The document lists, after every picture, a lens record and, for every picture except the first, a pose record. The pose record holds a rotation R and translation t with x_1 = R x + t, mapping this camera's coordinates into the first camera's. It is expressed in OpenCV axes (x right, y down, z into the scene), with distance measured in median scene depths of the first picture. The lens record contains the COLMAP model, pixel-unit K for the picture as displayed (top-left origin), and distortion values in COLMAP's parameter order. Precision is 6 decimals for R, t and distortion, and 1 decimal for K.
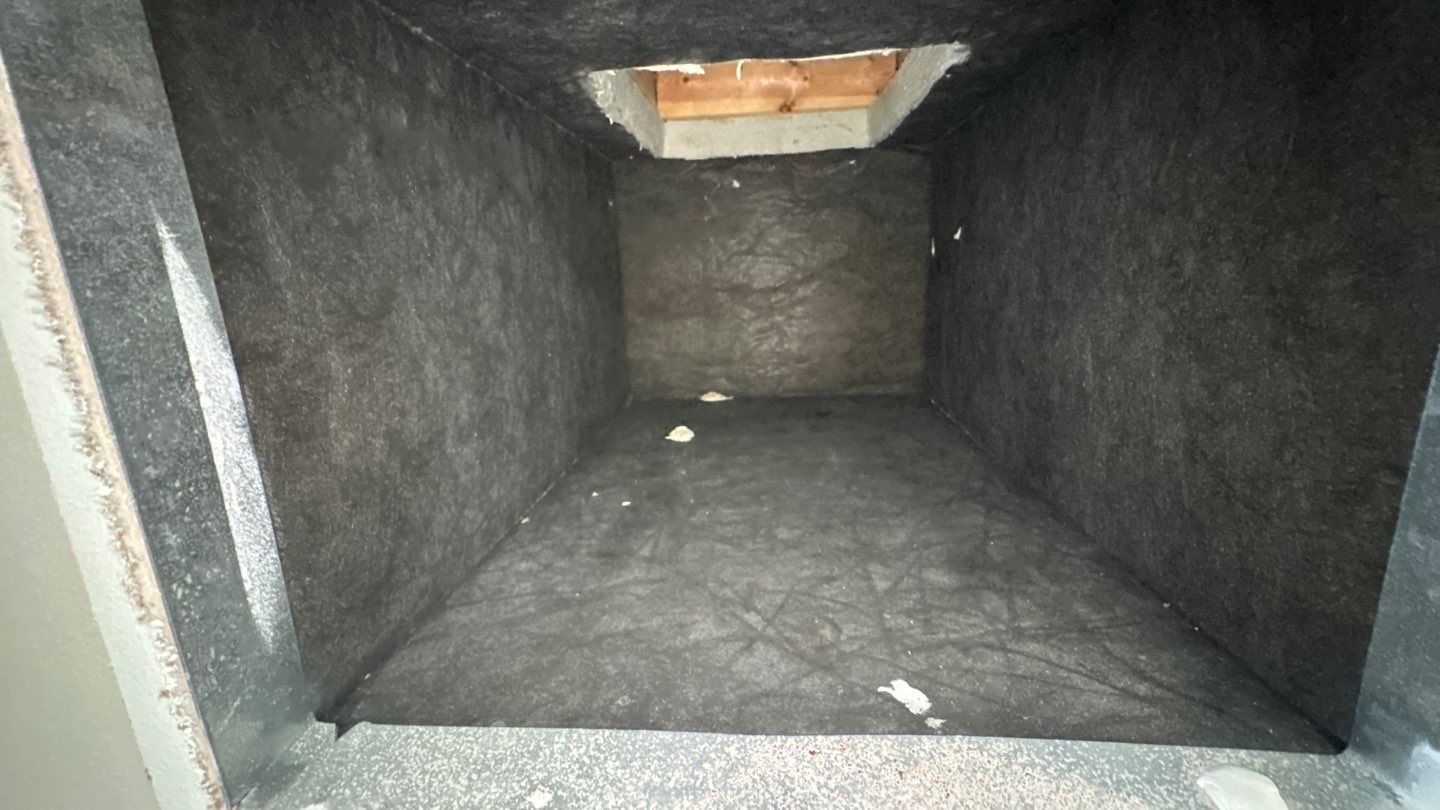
lens RADIAL K [[589.4, 0, 724.6], [0, 589.4, 414.4], [0, 0, 1]] dist [-0.006581, -0.000177]
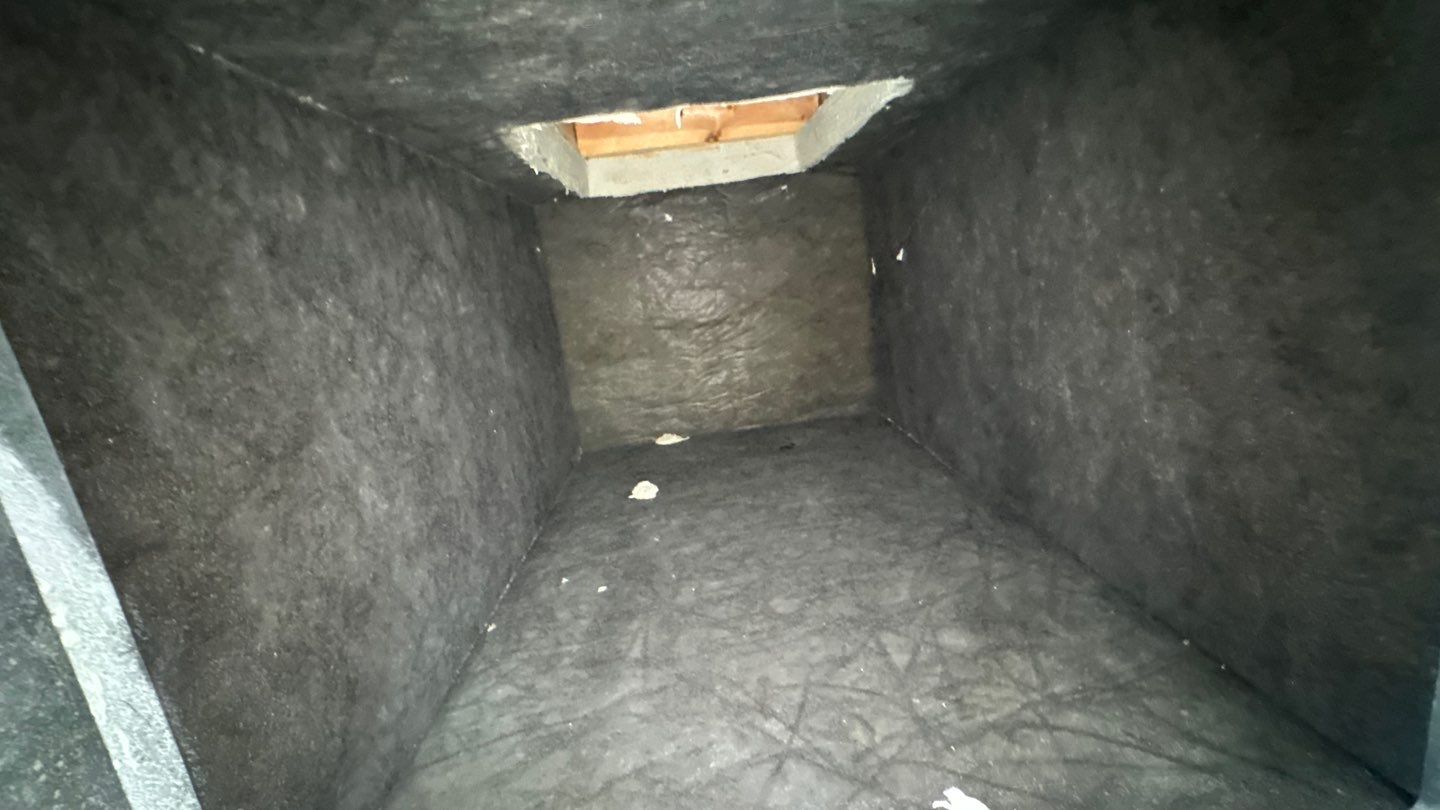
lens RADIAL K [[576.7, 0, 716.4], [0, 576.7, 401.8], [0, 0, 1]] dist [-0.000513, 0.000081]
pose [[0.987489, -0.111661, 0.111347, -0.075161], [0.113307, 0.993523, -0.008546, -0.138533], [-0.109672, 0.021055, 0.993745, 0.108926]]
